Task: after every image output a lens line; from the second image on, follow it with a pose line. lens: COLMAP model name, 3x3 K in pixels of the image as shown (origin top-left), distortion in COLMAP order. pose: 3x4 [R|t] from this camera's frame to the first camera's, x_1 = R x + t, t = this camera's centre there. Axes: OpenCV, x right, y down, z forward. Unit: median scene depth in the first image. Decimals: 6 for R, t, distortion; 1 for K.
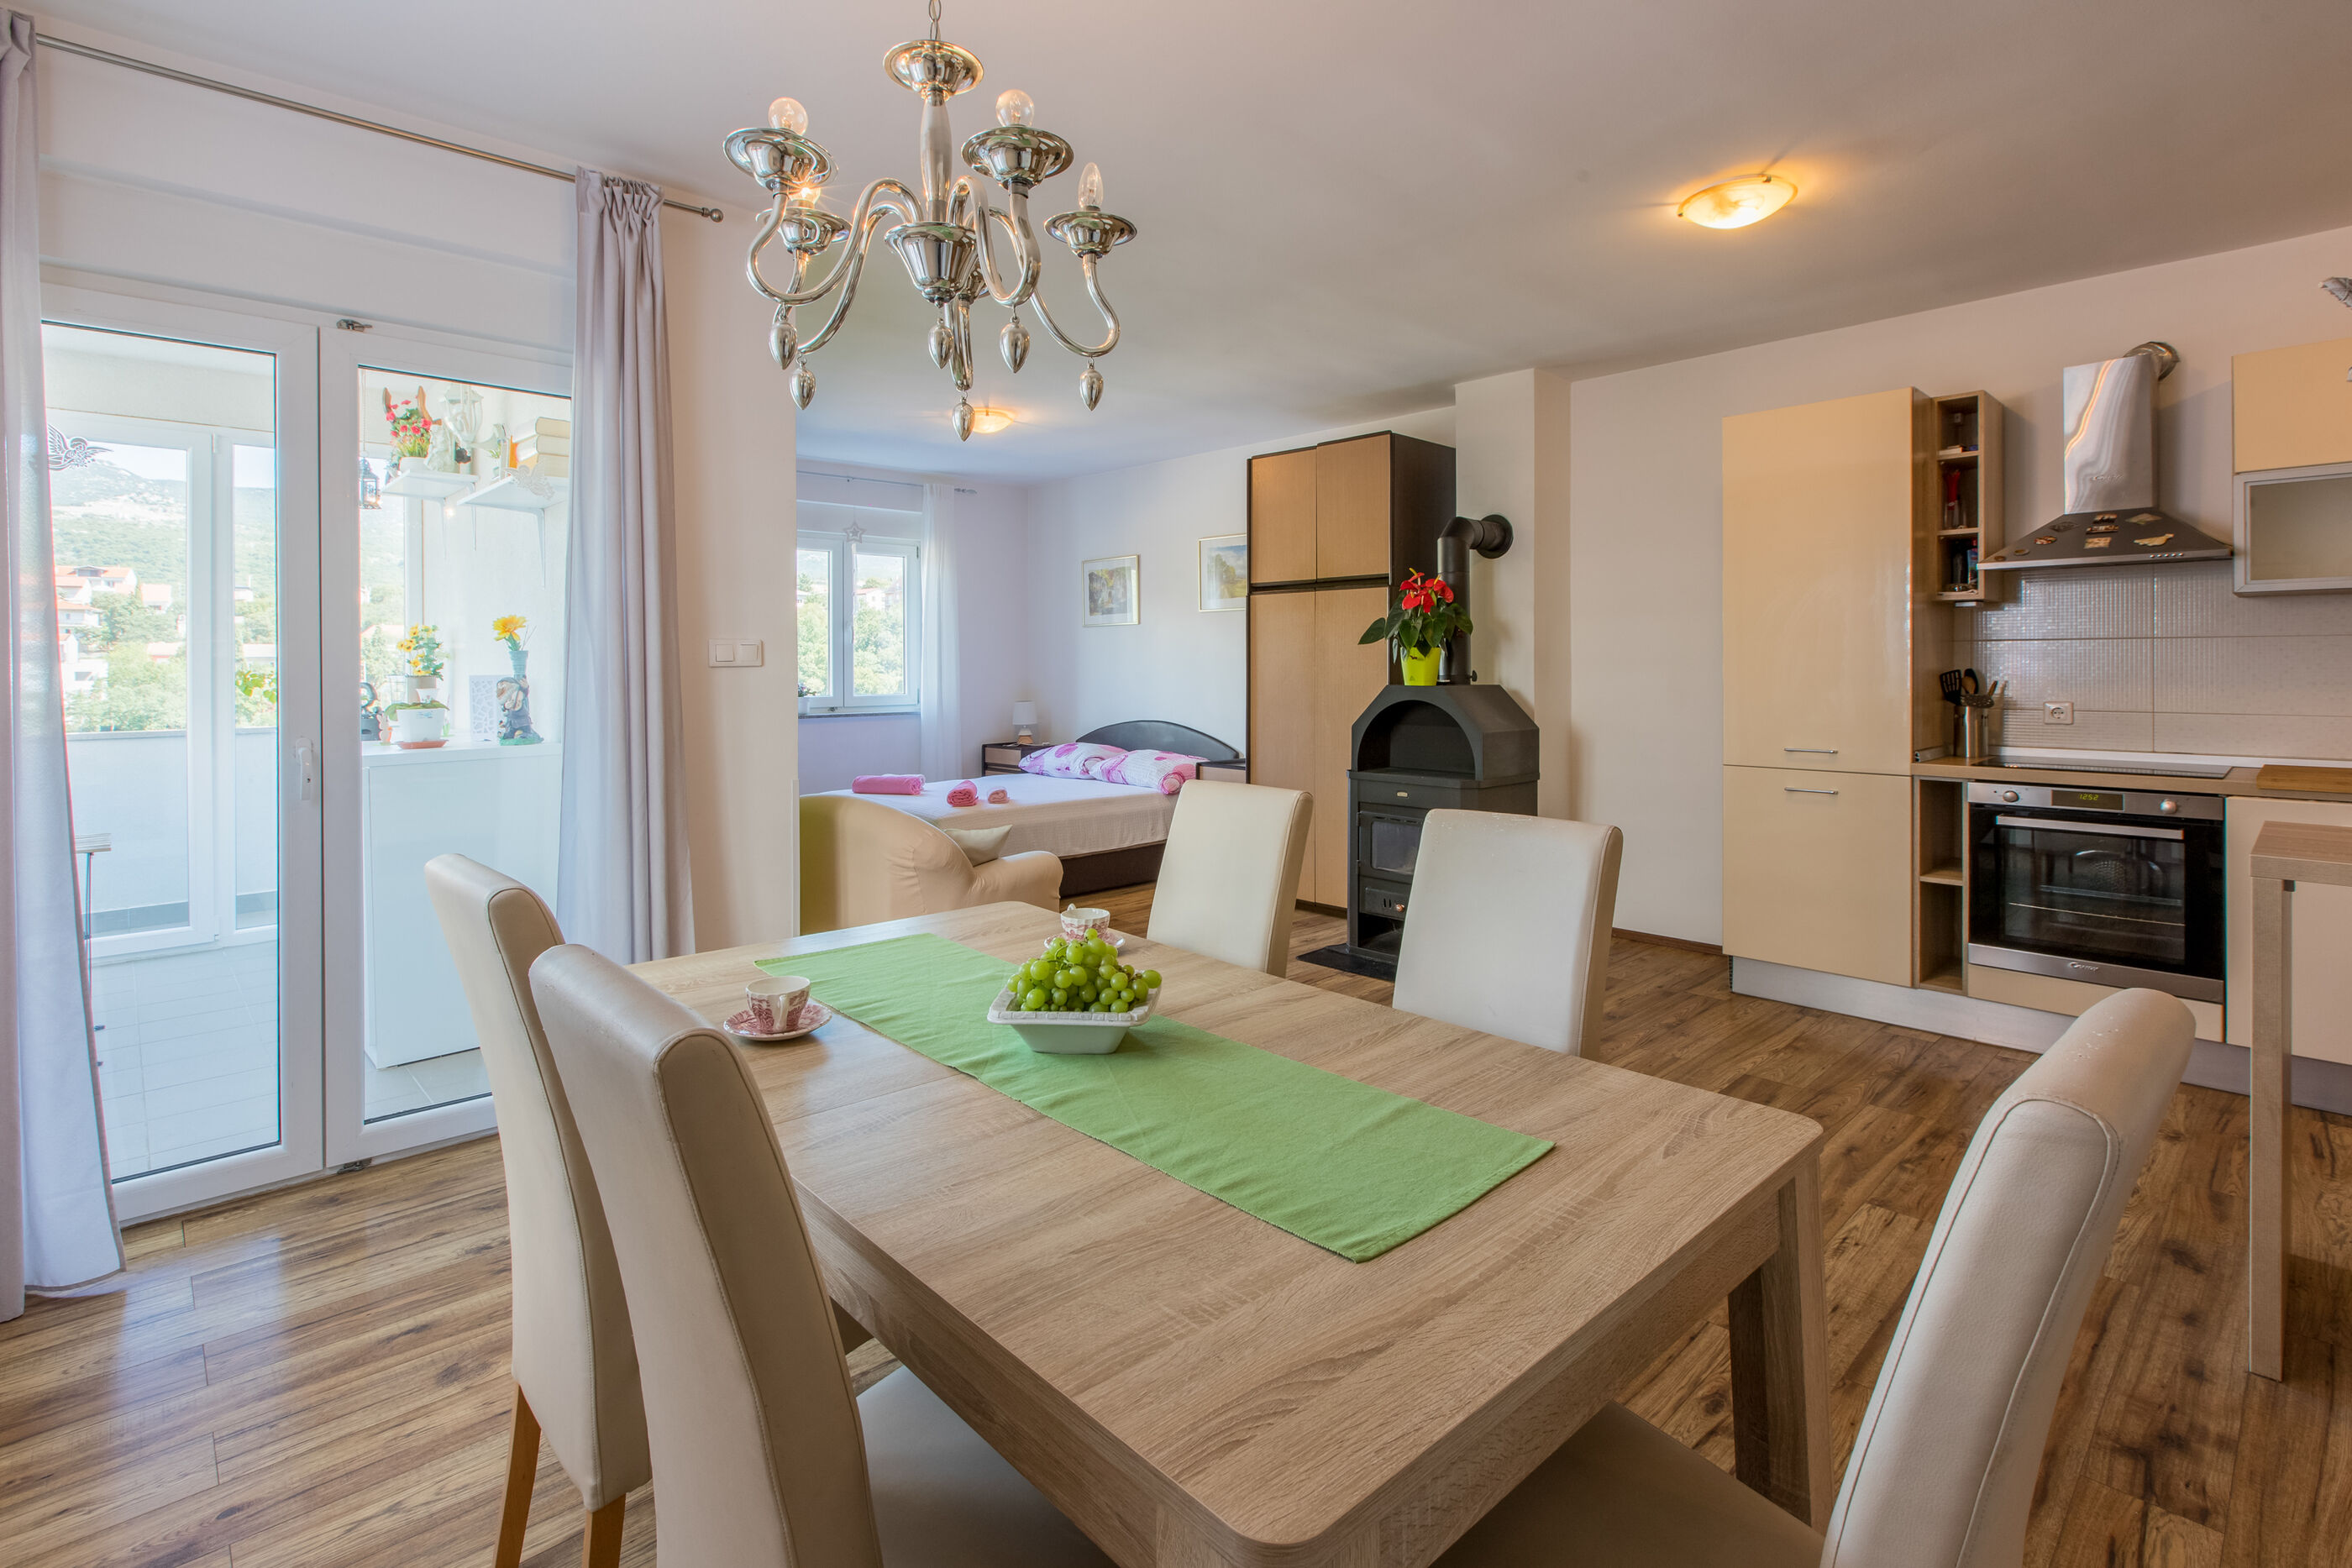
lens RADIAL K [[1063.0, 0, 1147.7], [0, 1063.0, 685.0], [0, 0, 1]] dist [0.004991, -0.001907]
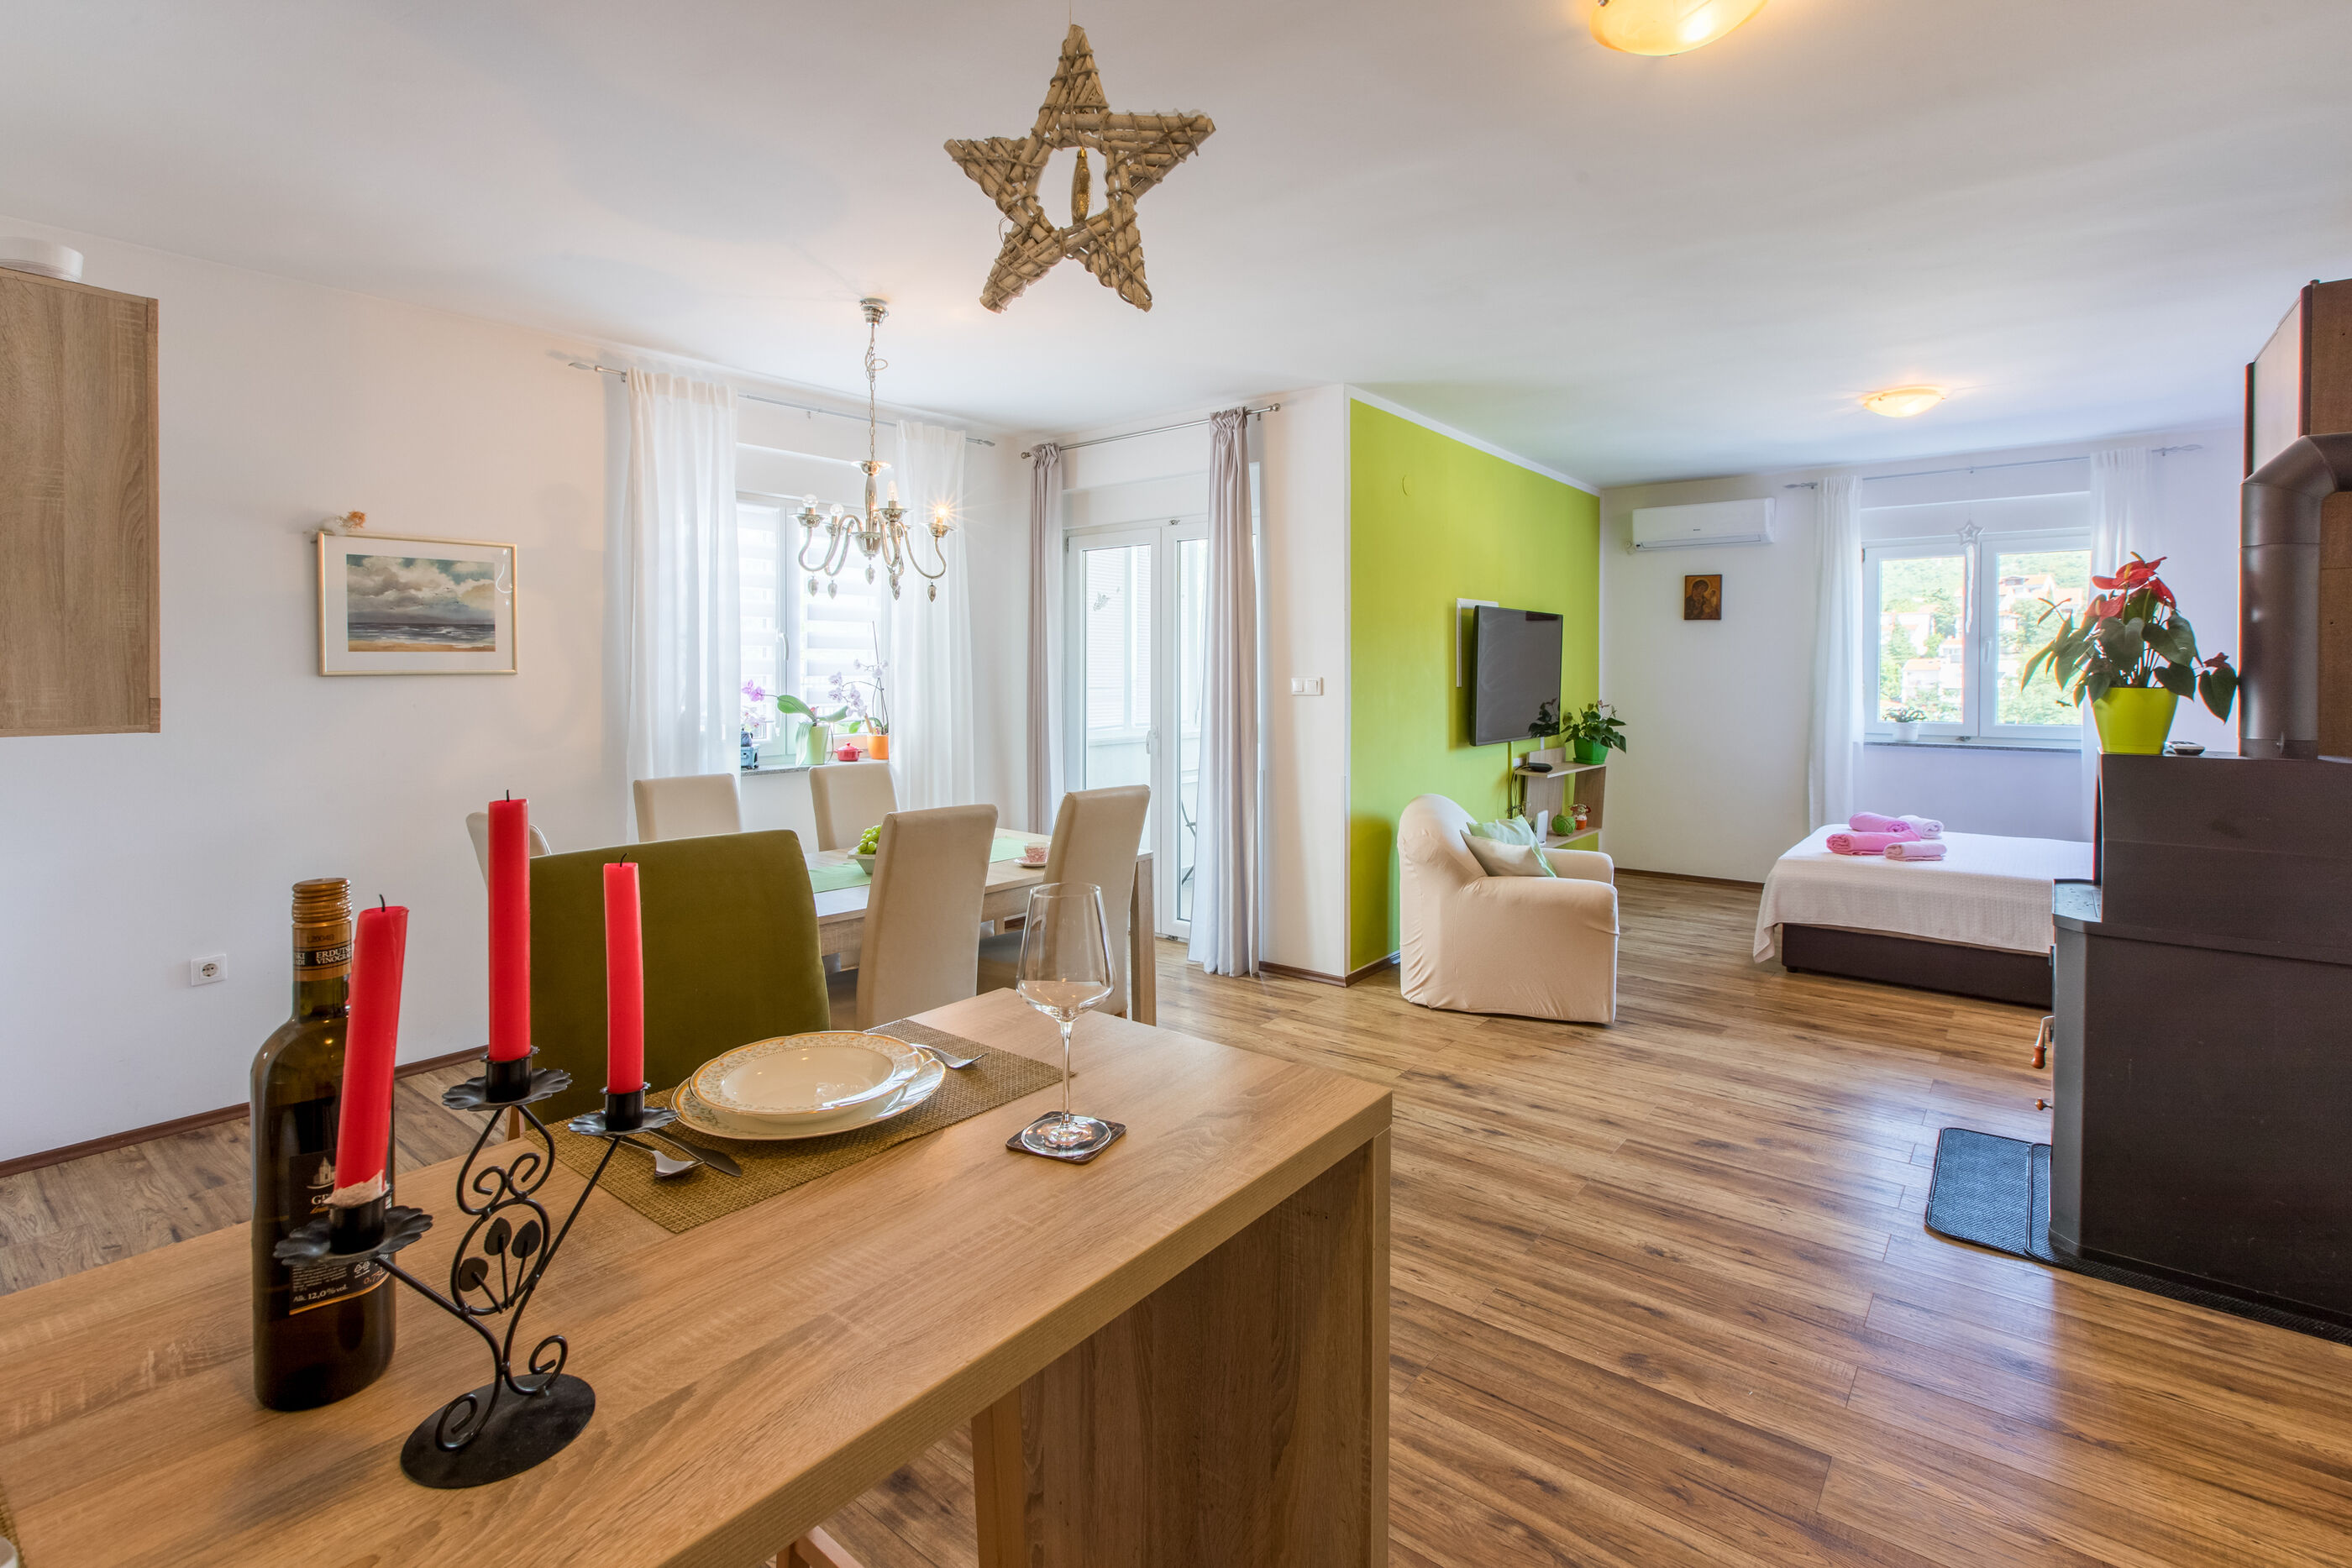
lens RADIAL K [[1063.0, 0, 1187.9], [0, 1063.0, 687.9], [0, 0, 1]] dist [0.004991, -0.001907]
pose [[0.138265, 0.016568, -0.990257, 0.488240], [-0.016548, 0.999759, 0.014416, -0.021016], [0.990257, 0.014394, 0.138506, 0.265593]]
